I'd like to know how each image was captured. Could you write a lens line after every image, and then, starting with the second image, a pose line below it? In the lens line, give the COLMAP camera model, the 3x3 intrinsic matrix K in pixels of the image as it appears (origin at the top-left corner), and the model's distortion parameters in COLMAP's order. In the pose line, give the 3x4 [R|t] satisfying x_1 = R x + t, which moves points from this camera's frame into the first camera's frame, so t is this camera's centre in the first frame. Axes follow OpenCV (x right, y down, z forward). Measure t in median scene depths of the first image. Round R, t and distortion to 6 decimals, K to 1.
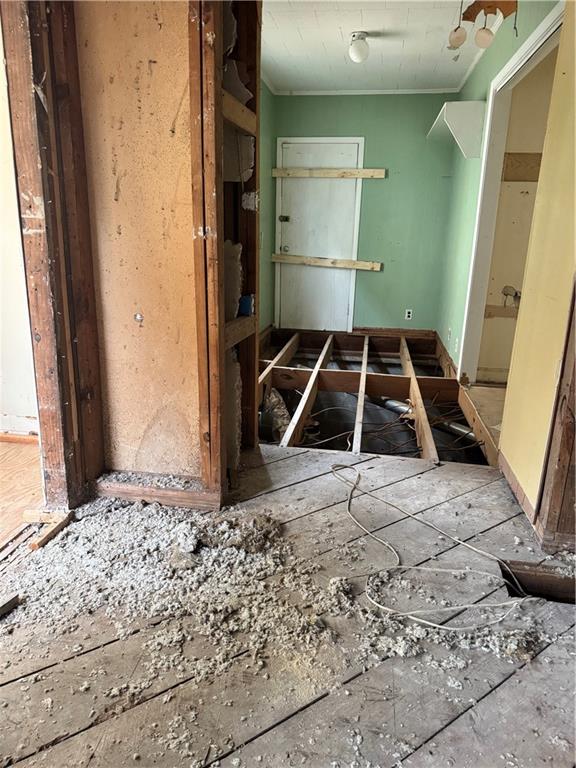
lens RADIAL K [[541.8, 0, 289.9], [0, 541.8, 383.5], [0, 0, 1]] dist [0.070746, -0.023194]
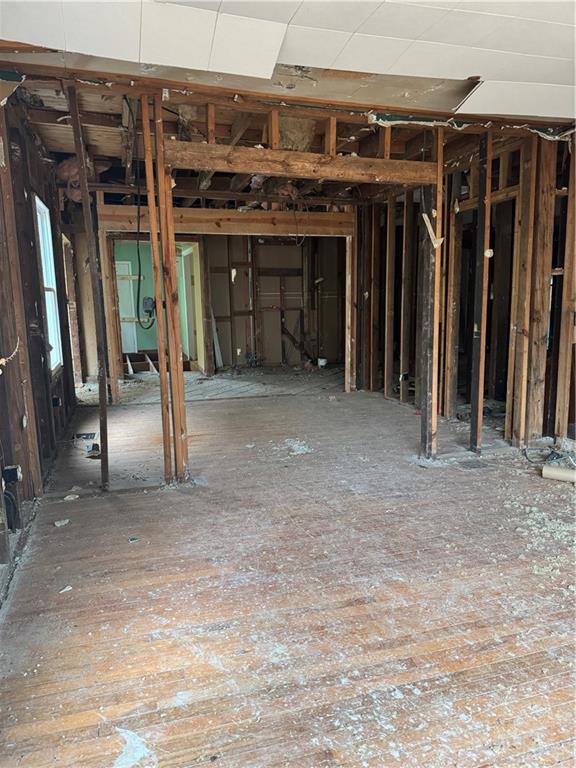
lens RADIAL K [[541.8, 0, 288.6], [0, 541.8, 385.1], [0, 0, 1]] dist [0.070746, -0.023194]
pose [[0.895065, -0.112790, 0.431437, -0.605011], [0.159969, 0.984303, -0.074550, 0.592619], [-0.416256, 0.135743, 0.899058, -2.319471]]
